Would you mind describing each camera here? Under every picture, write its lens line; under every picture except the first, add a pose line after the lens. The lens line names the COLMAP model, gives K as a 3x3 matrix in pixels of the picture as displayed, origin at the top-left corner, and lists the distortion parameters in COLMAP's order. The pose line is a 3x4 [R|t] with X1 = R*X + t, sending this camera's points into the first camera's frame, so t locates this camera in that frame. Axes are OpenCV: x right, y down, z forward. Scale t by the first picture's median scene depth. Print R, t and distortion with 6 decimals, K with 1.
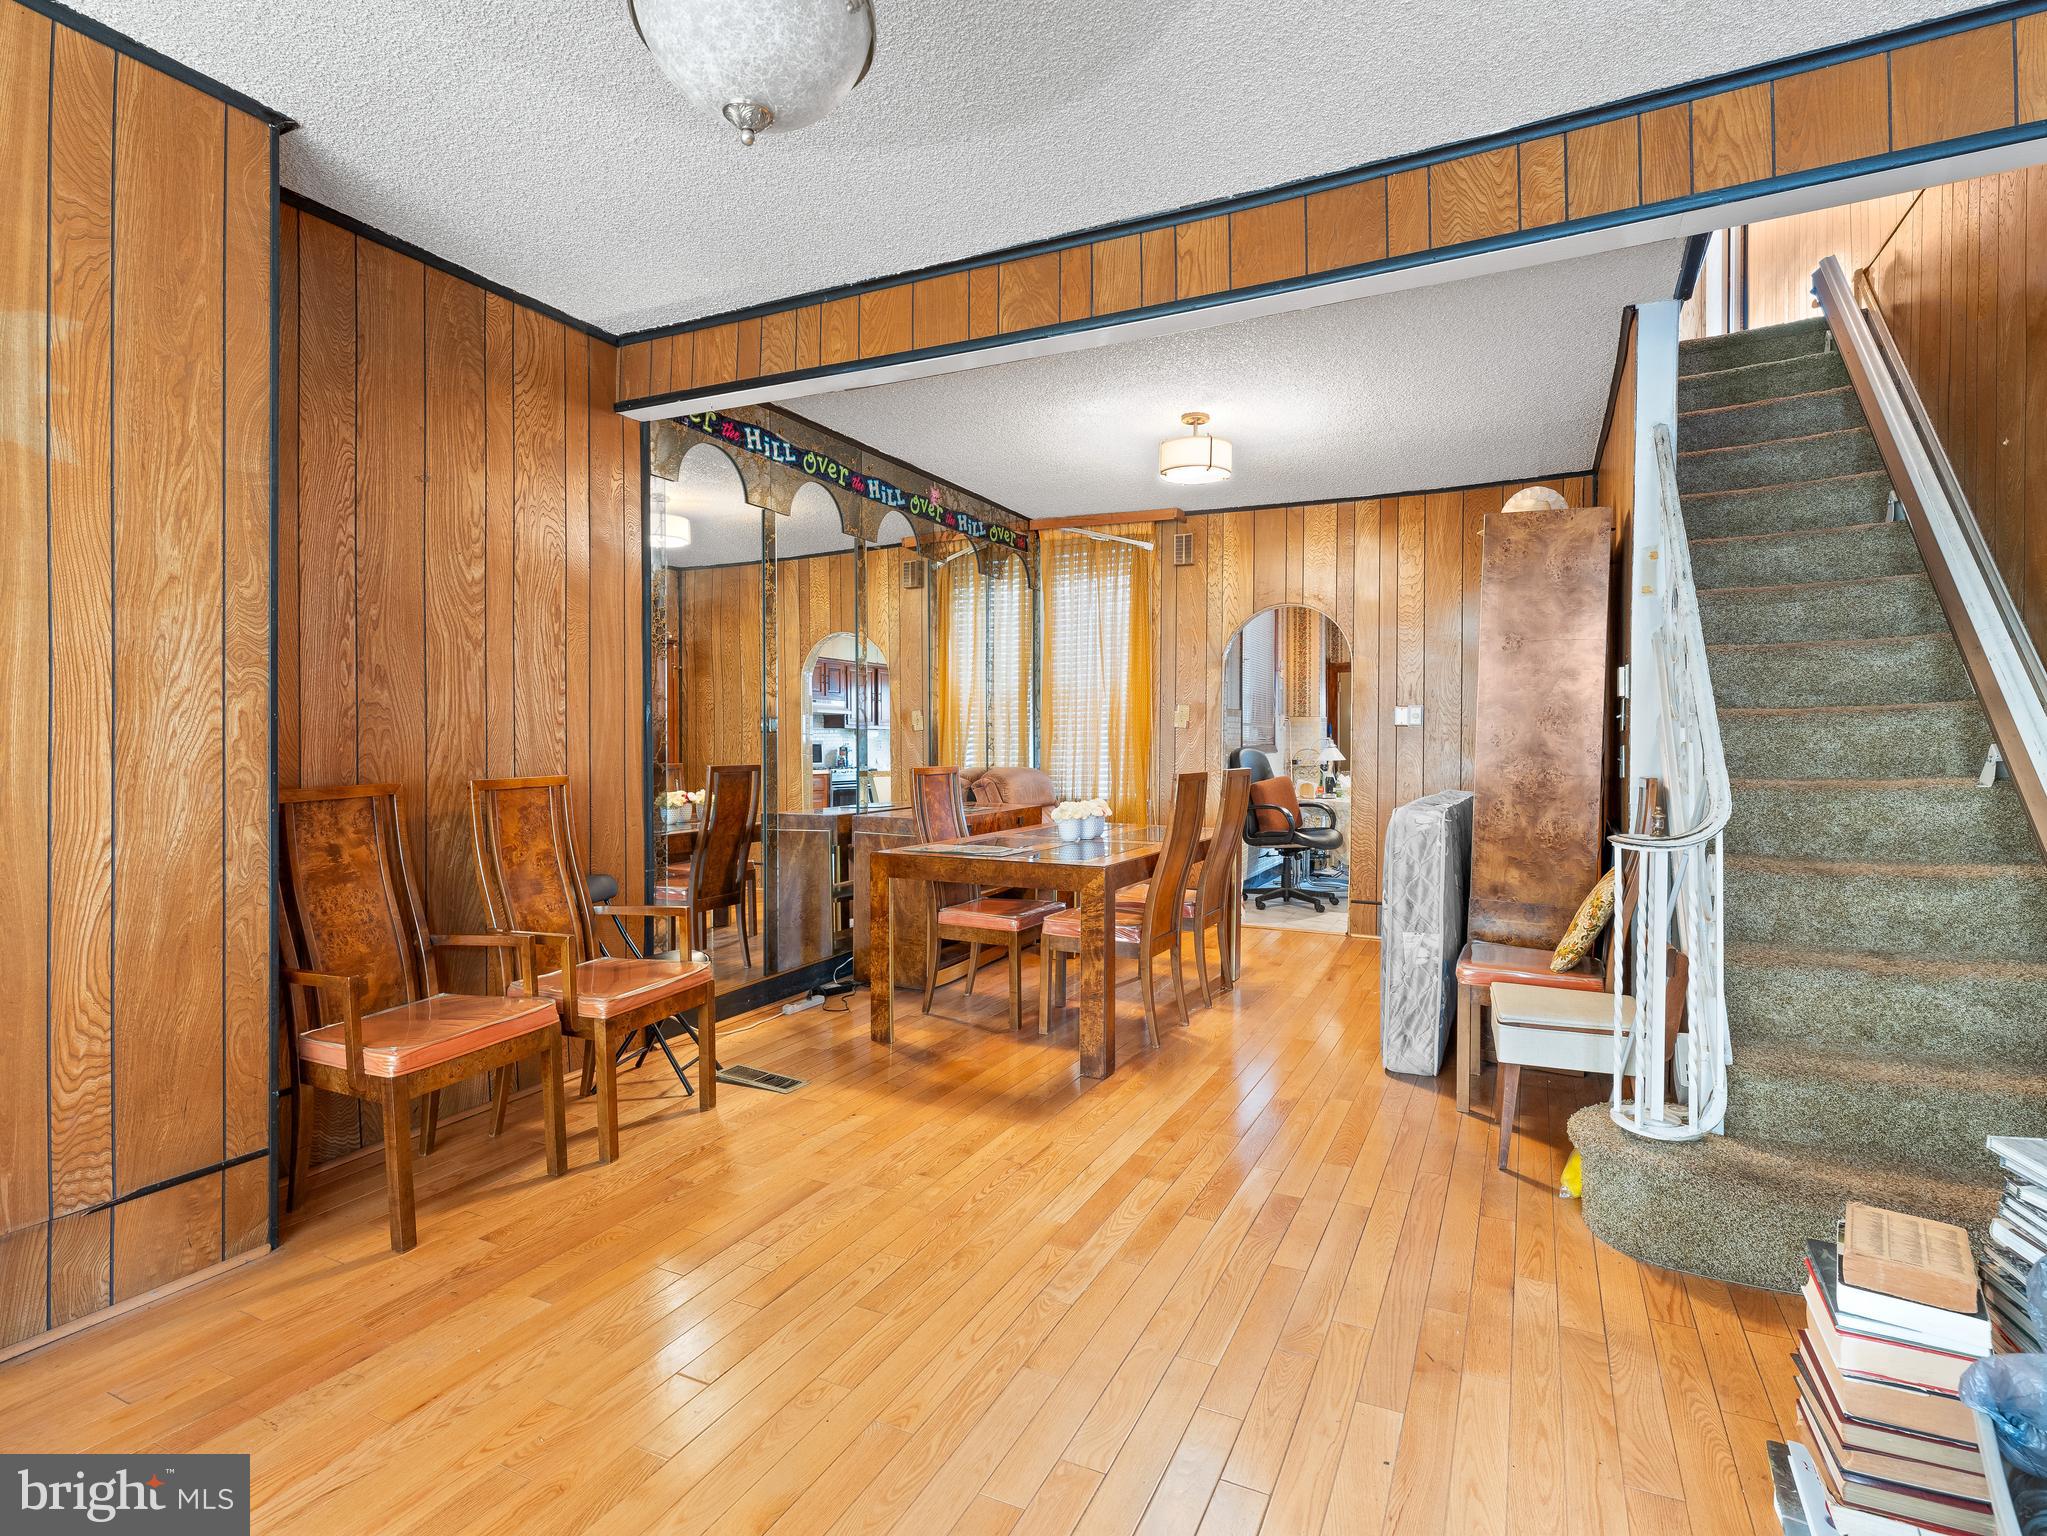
lens RADIAL K [[1013.1, 0, 1026.2], [0, 1013.1, 752.0], [0, 0, 1]] dist [0.000106, -0.000535]
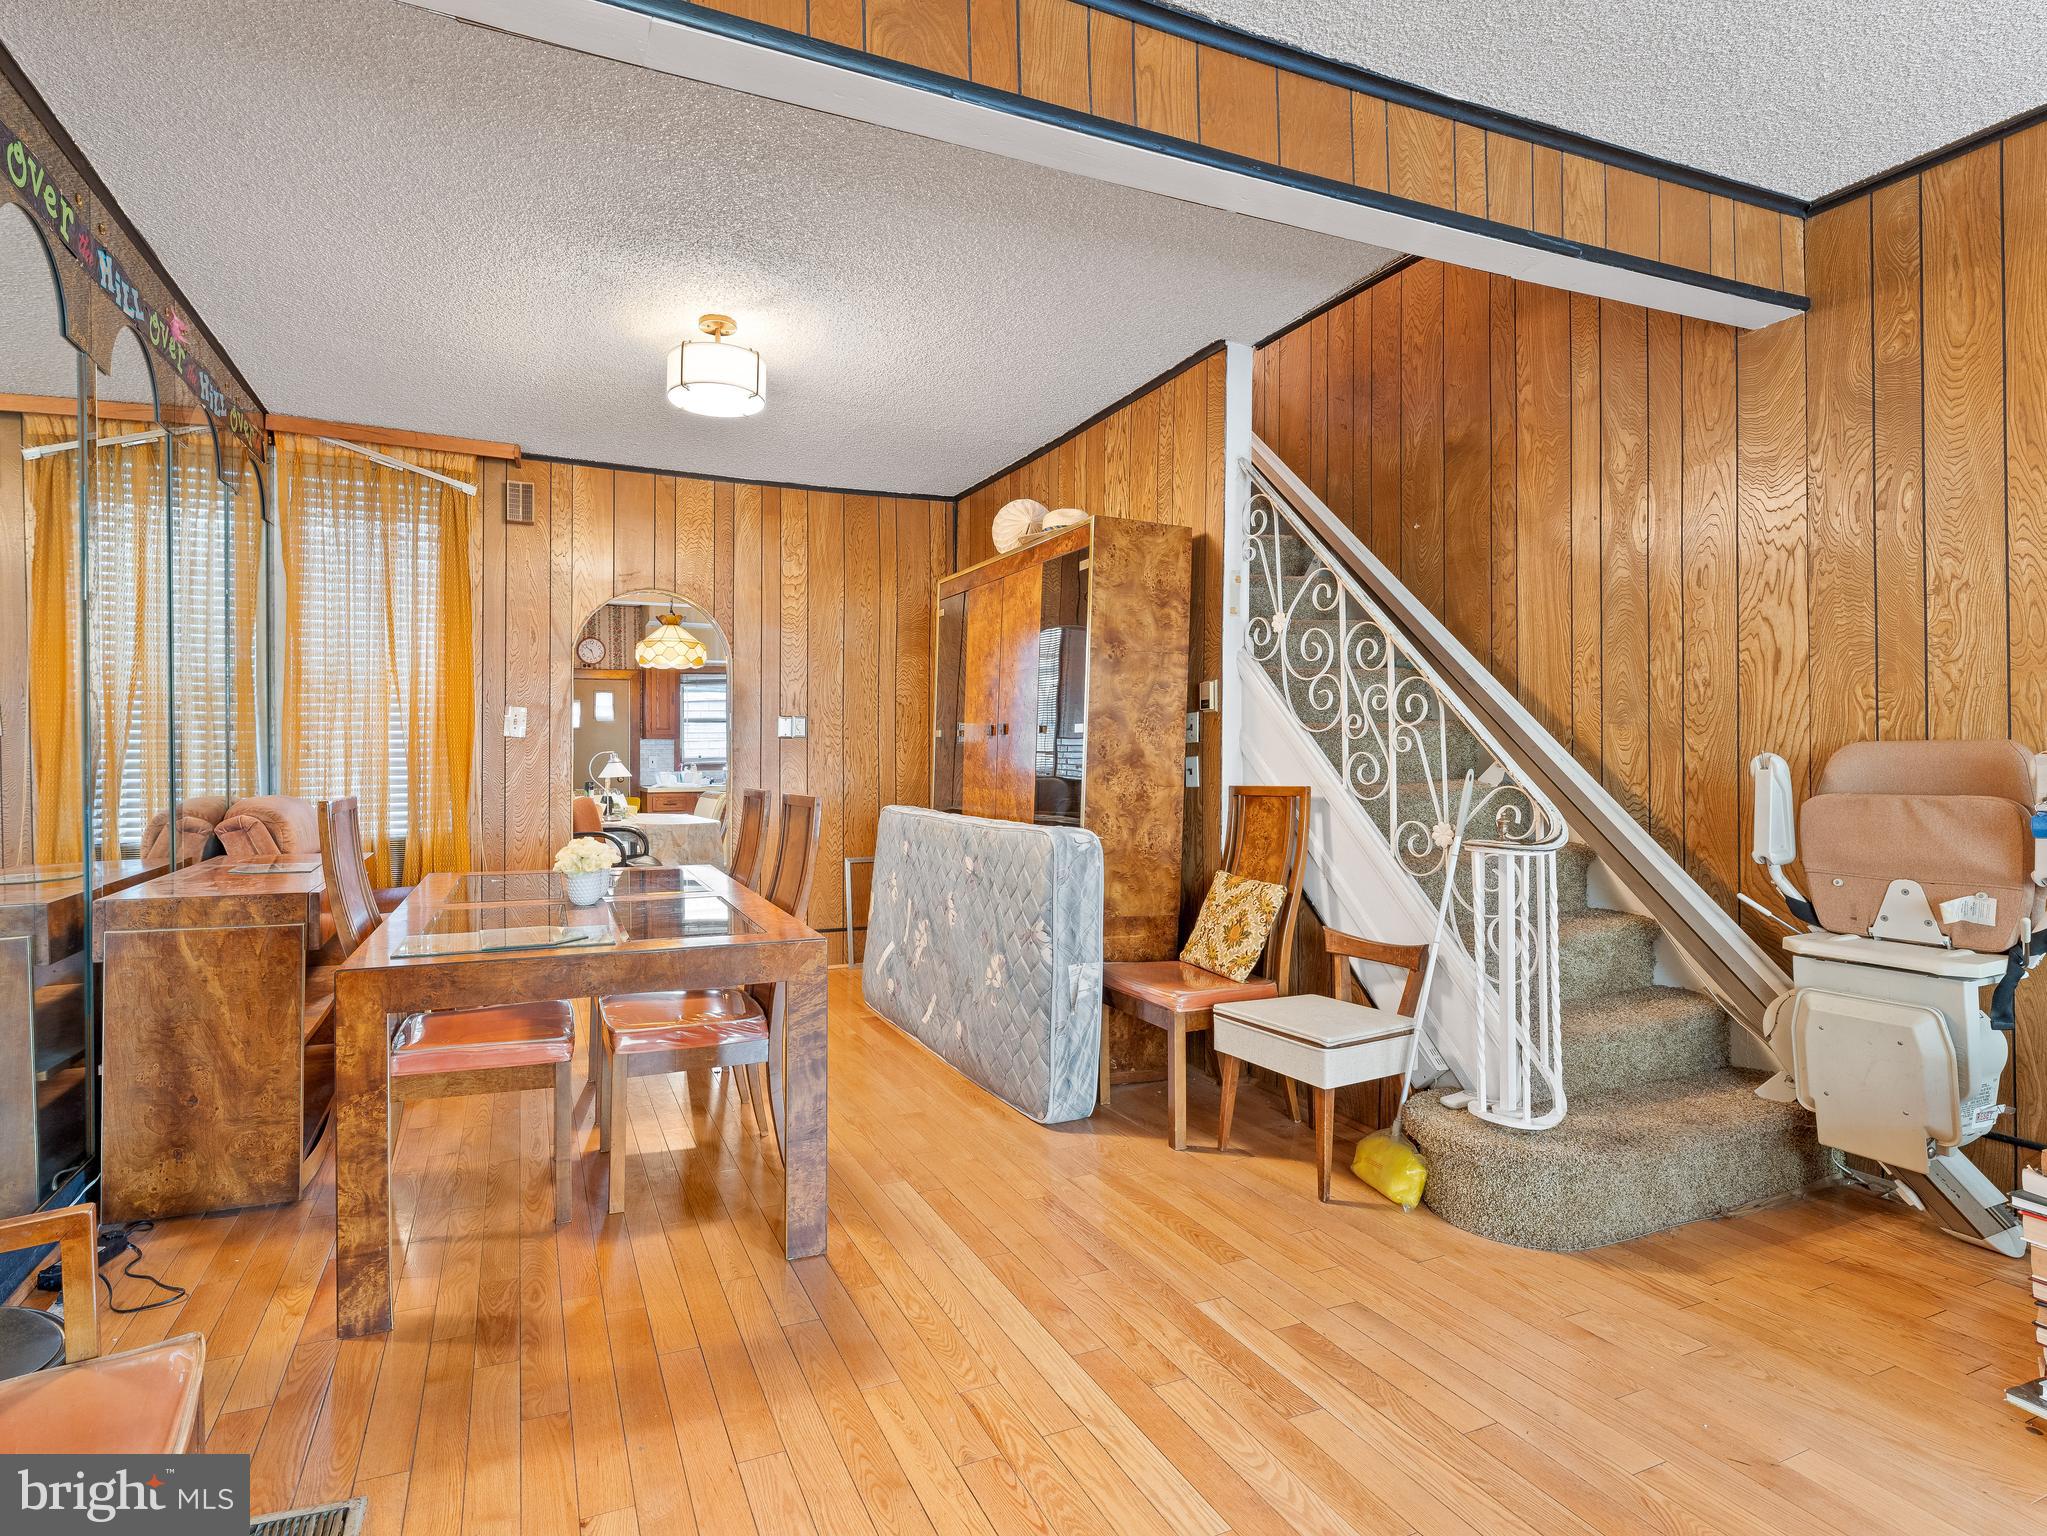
lens RADIAL K [[1013.1, 0, 1019.6], [0, 1013.1, 764.3], [0, 0, 1]] dist [0.000106, -0.000535]
pose [[0.670634, -0.008902, 0.741735, -0.307240], [0.010666, 0.999940, 0.002358, -0.002546], [-0.741712, 0.006330, 0.670689, 0.414897]]
